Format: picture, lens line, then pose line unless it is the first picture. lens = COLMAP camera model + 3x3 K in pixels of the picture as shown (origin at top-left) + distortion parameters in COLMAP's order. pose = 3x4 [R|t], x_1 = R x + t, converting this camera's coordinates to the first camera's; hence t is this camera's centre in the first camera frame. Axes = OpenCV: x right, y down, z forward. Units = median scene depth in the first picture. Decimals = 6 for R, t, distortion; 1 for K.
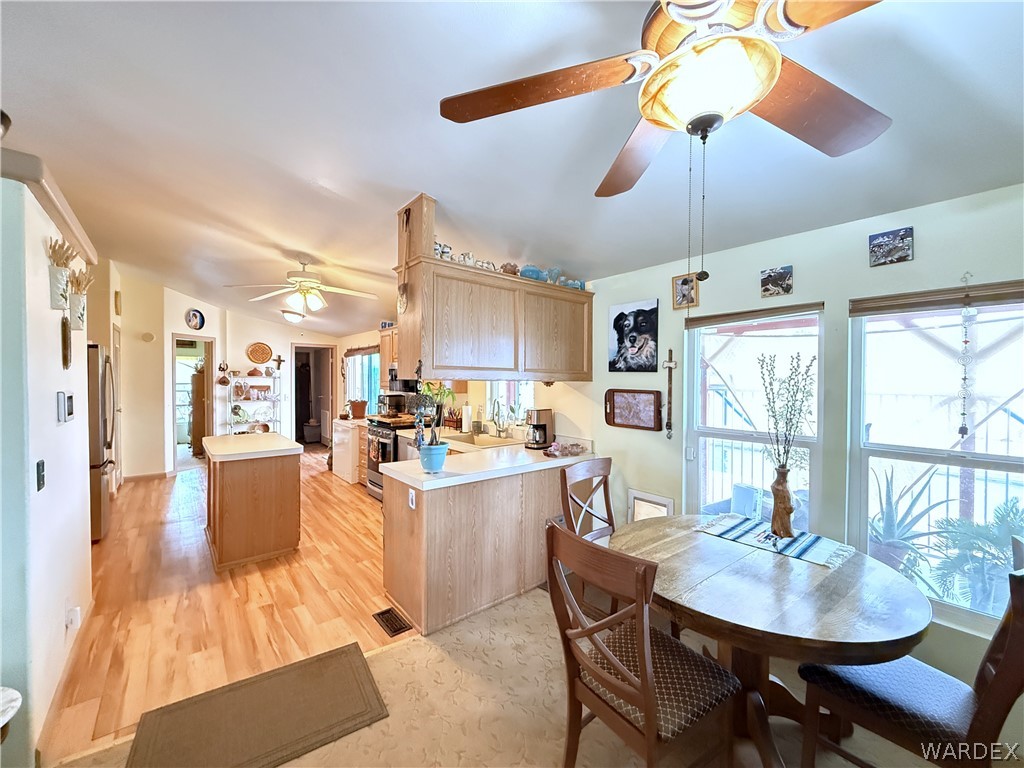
lens RADIAL K [[408.8, 0, 513.3], [0, 408.8, 385.5], [0, 0, 1]] dist [-0.002380, 0.000958]
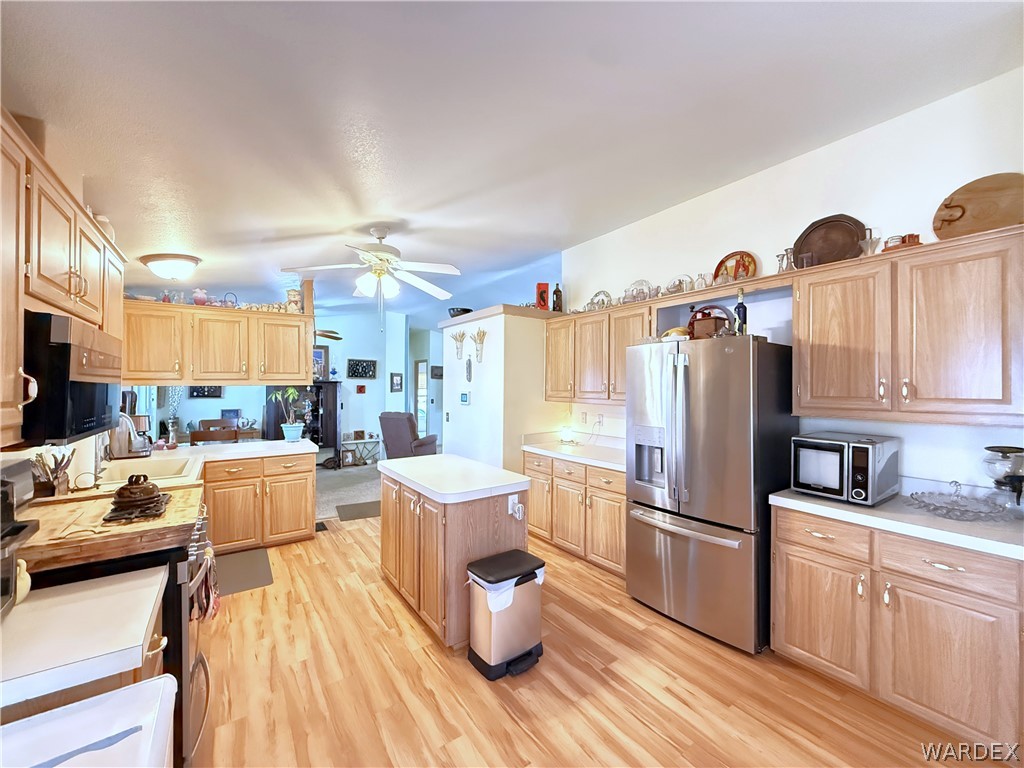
lens RADIAL K [[408.8, 0, 513.1], [0, 408.8, 385.1], [0, 0, 1]] dist [-0.002380, 0.000958]
pose [[-0.996388, -0.011497, 0.084138, -0.908380], [-0.010090, 0.999802, 0.017129, -0.037840], [-0.084318, 0.016218, -0.996307, 1.916907]]
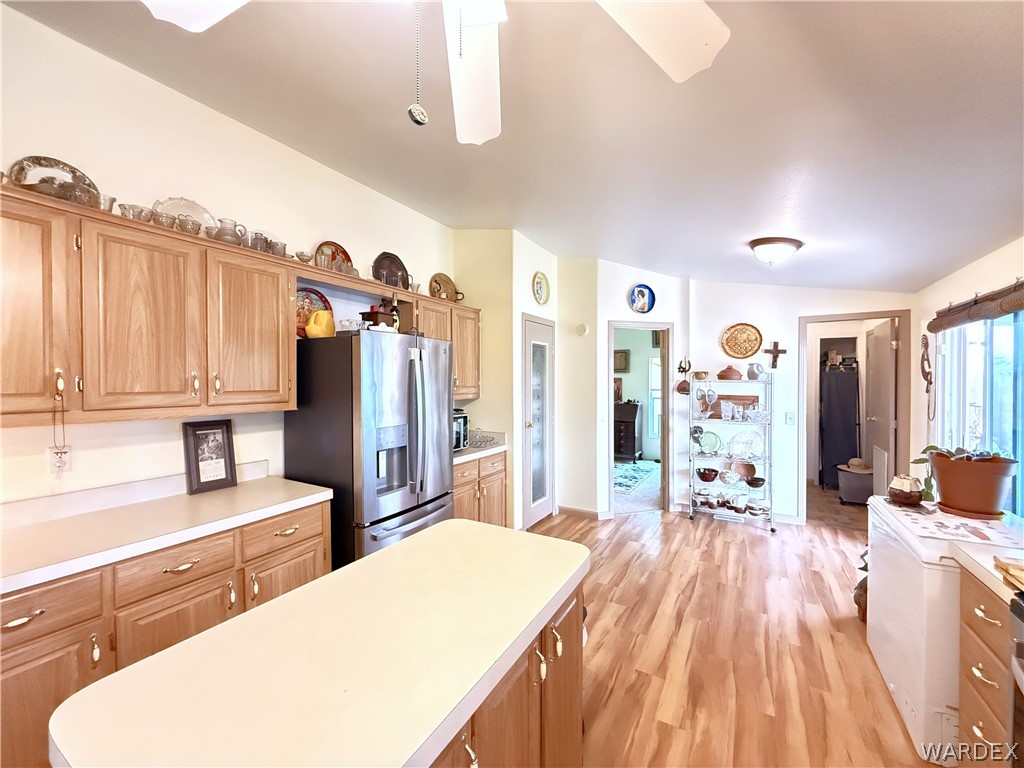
lens RADIAL K [[408.8, 0, 509.2], [0, 408.8, 384.7], [0, 0, 1]] dist [-0.002380, 0.000958]
pose [[0.333310, 0.002220, -0.942815, -0.376656], [-0.015326, 0.999878, -0.003064, -0.018573], [0.942693, 0.015471, 0.333304, 1.057787]]
